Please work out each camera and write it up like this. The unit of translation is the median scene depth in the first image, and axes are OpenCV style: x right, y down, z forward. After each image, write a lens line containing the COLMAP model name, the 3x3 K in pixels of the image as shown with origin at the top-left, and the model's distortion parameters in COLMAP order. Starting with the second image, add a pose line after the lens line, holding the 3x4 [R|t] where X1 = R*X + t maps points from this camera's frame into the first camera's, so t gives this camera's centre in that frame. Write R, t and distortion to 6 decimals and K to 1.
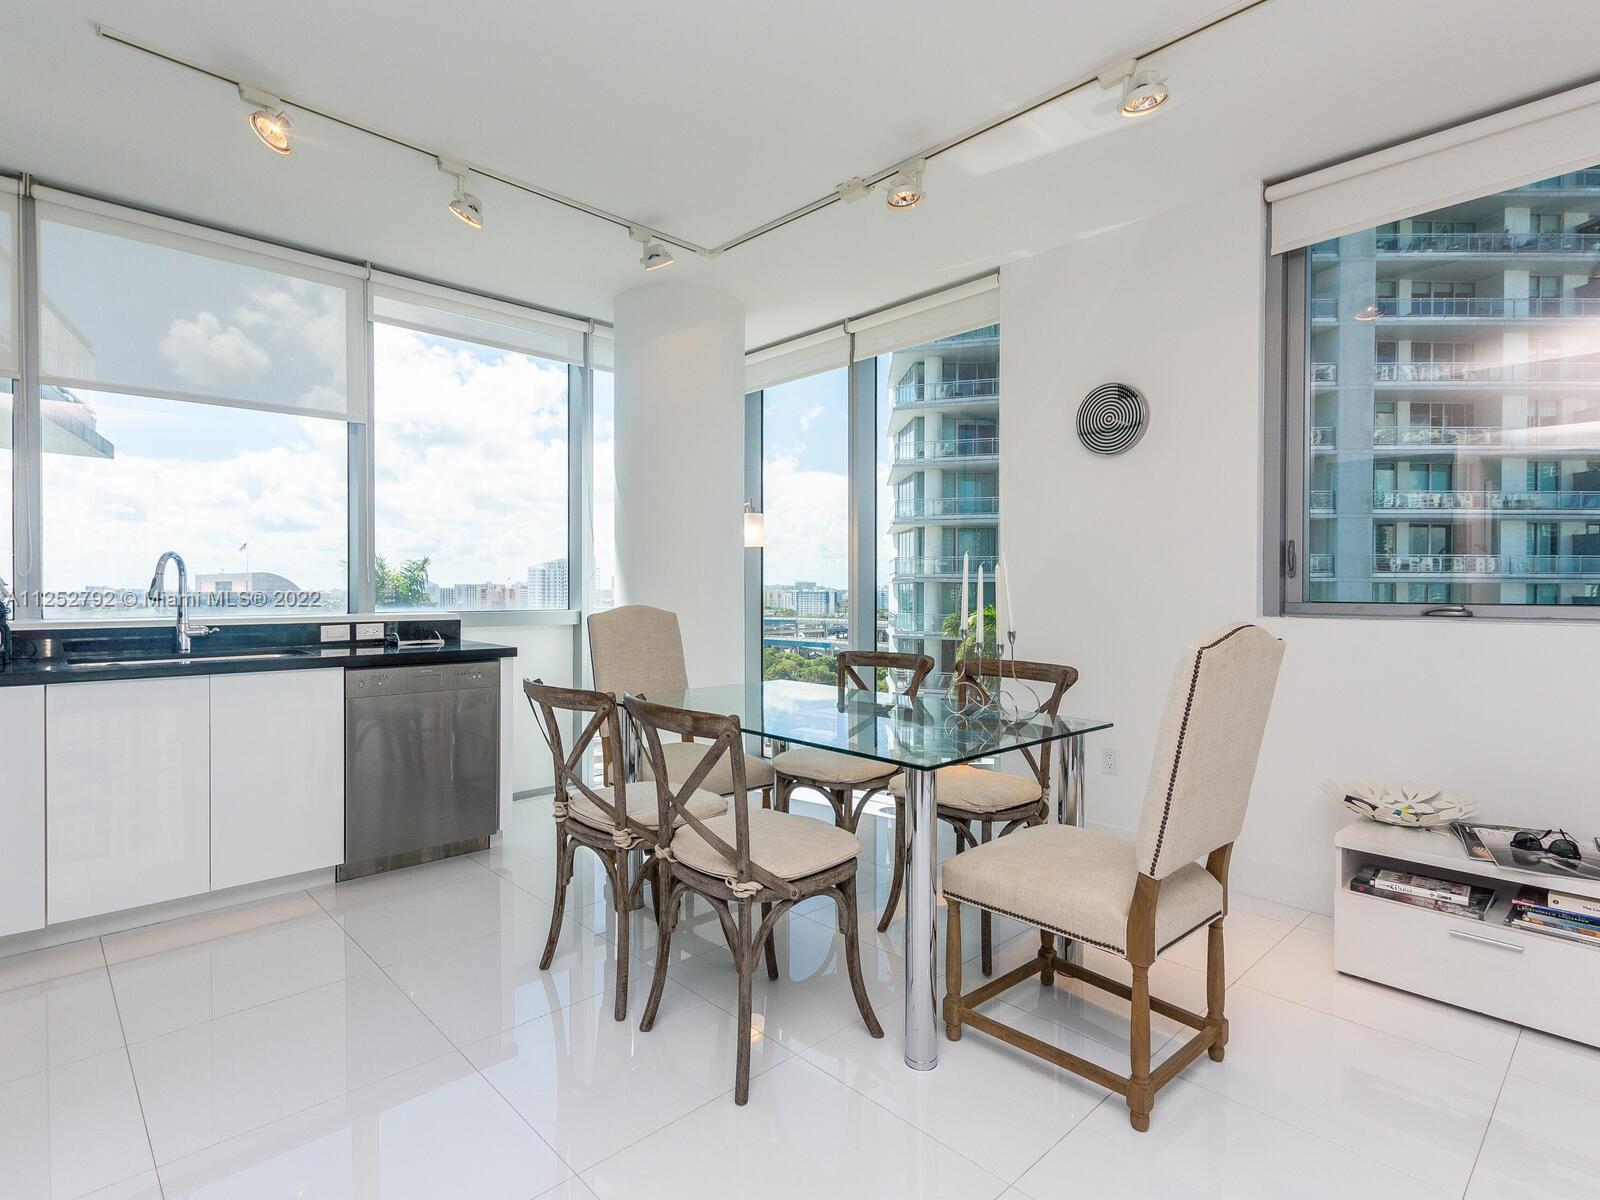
lens RADIAL K [[841.8, 0, 800.0], [0, 841.8, 600.0], [0, 0, 1]] dist [0.002242, -0.000695]
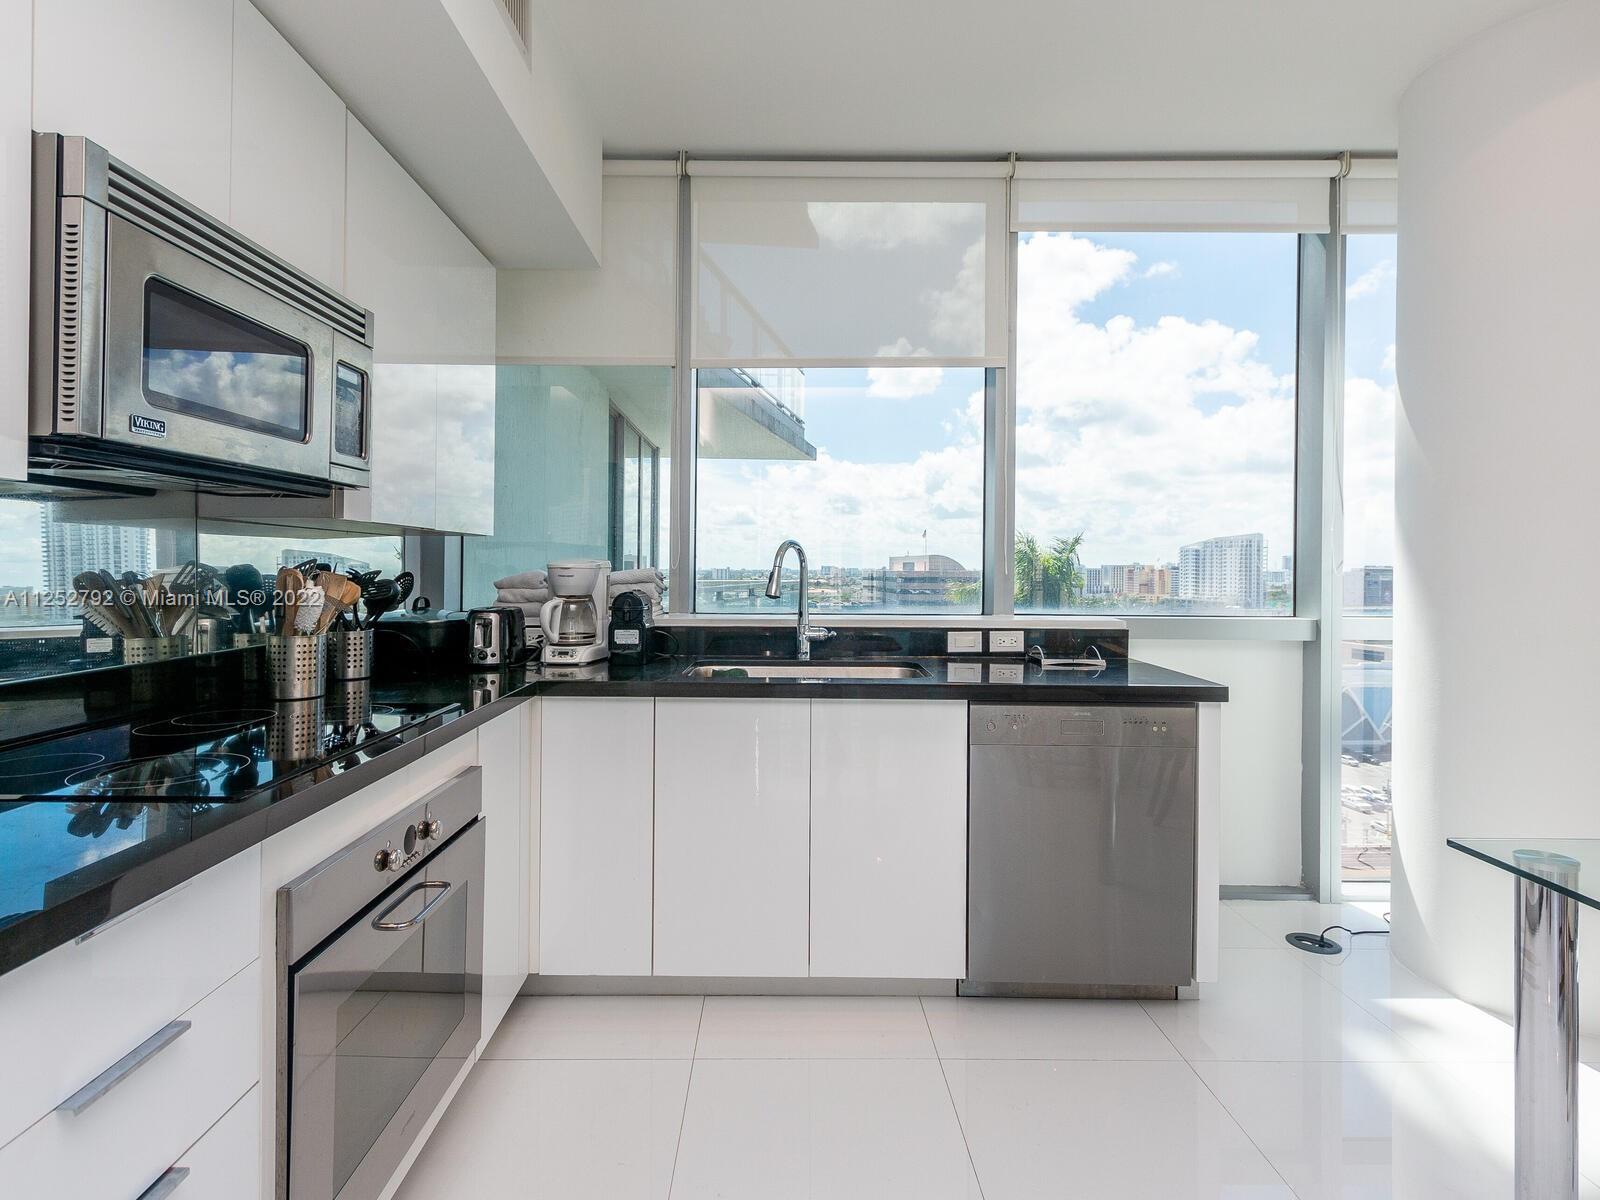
lens RADIAL K [[814.2, 0, 778.0], [0, 814.2, 566.3], [0, 0, 1]] dist [0.010573, 0.001438]
pose [[0.720759, 0.003684, -0.693176, -0.153248], [-0.014594, 0.999845, -0.009861, -0.018892], [0.693032, 0.017224, 0.720701, 0.331284]]
